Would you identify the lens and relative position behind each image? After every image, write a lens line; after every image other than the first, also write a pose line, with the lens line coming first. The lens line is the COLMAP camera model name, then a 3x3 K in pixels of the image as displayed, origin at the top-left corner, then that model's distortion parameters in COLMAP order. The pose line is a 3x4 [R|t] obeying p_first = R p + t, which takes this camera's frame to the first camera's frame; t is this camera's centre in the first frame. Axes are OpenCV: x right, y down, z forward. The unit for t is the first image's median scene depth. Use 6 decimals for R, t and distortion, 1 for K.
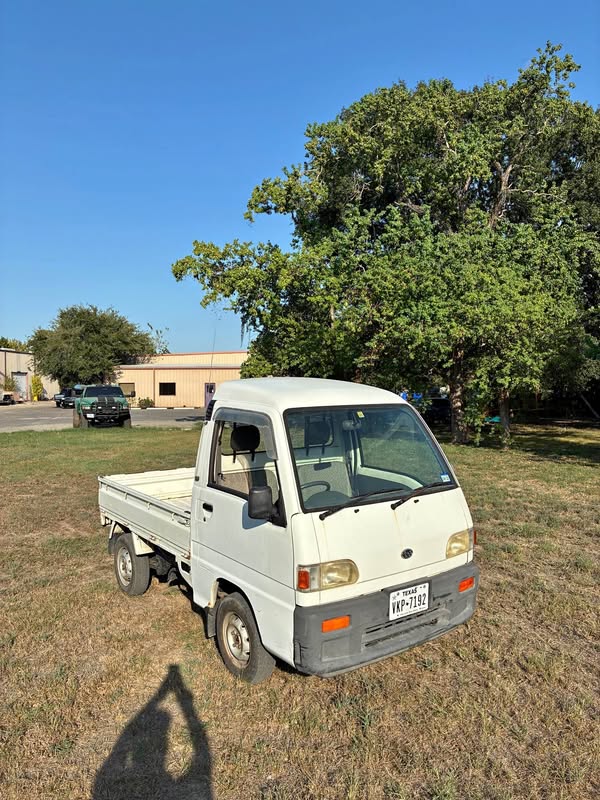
lens RADIAL K [[627.0, 0, 300.0], [0, 627.0, 400.0], [0, 0, 1]] dist [0.032763, -0.000861]
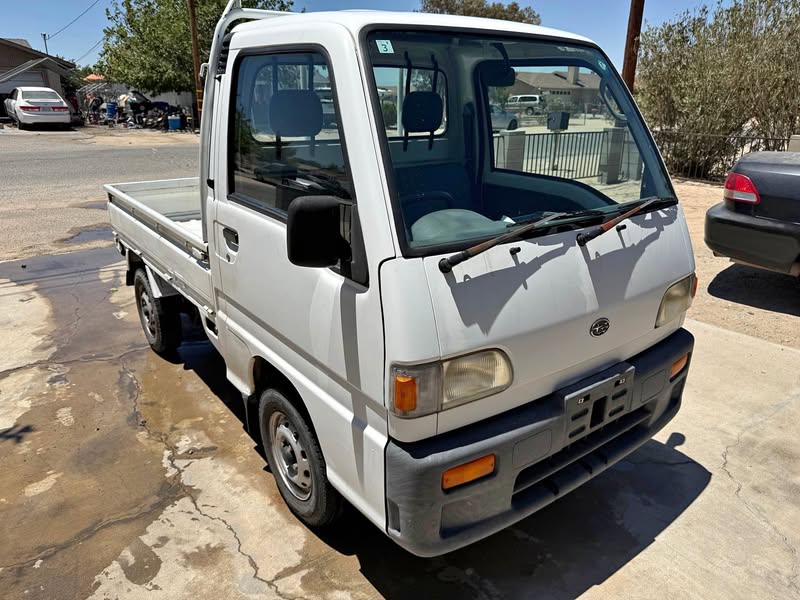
lens RADIAL K [[594.4, 0, 400.0], [0, 594.4, 300.0], [0, 0, 1]] dist [0.028428, -0.002264]
pose [[0.999863, 0.002062, 0.016400, -0.004970], [-0.006839, 0.954885, 0.296897, 0.073314], [-0.015048, -0.296968, 0.954769, 0.523949]]
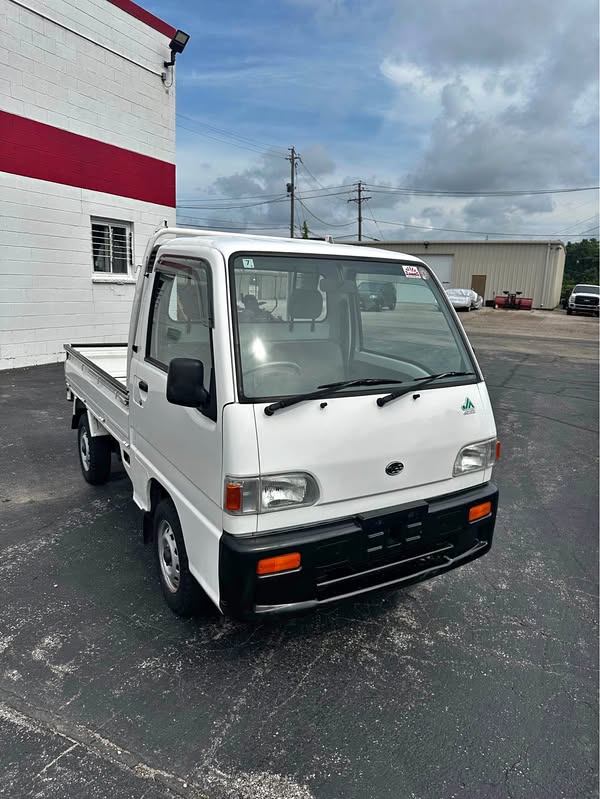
lens RADIAL K [[587.6, 0, 293.5], [0, 587.6, 389.5], [0, 0, 1]] dist [0.047312, 0.001760]
pose [[0.994508, 0.064996, -0.082030, 0.104143], [-0.051065, 0.985506, 0.161774, 0.054008], [0.091356, -0.156697, 0.983413, 0.345827]]
